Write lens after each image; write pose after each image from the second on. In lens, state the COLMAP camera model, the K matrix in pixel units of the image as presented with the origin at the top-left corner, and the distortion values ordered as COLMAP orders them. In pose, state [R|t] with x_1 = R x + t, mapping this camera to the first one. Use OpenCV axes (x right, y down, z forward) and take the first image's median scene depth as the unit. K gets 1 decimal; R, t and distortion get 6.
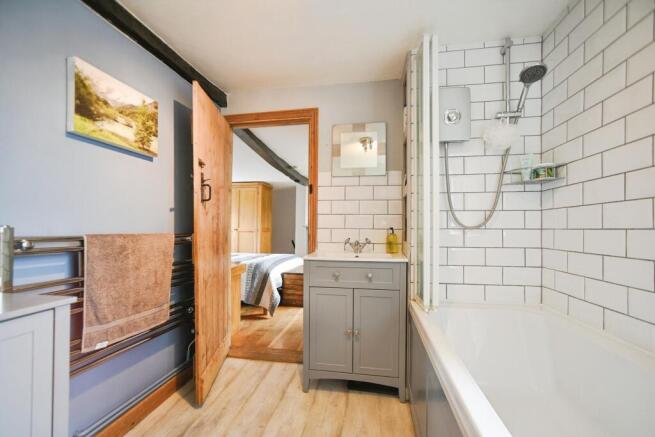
lens RADIAL K [[274.4, 0, 331.0], [0, 274.4, 239.7], [0, 0, 1]] dist [-0.025557, 0.017810]
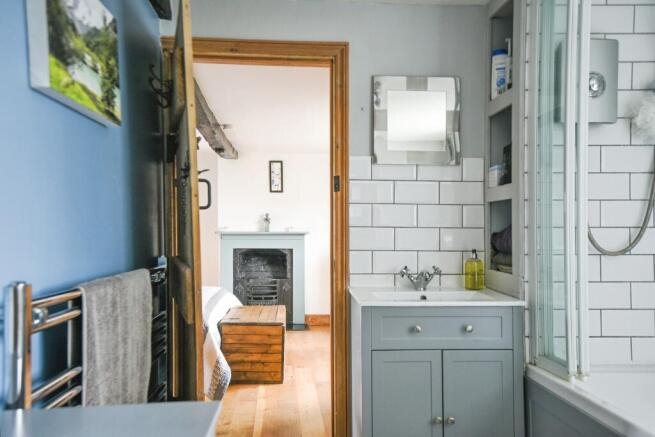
lens RADIAL K [[509.0, 0, 327.9], [0, 509.0, 254.2], [0, 0, 1]] dist [0.081489, 0.000726]
pose [[0.967497, -0.013442, 0.252524, -0.394190], [0.009454, 0.999811, 0.016997, -0.054914], [-0.252705, -0.014057, 0.967441, -0.057629]]
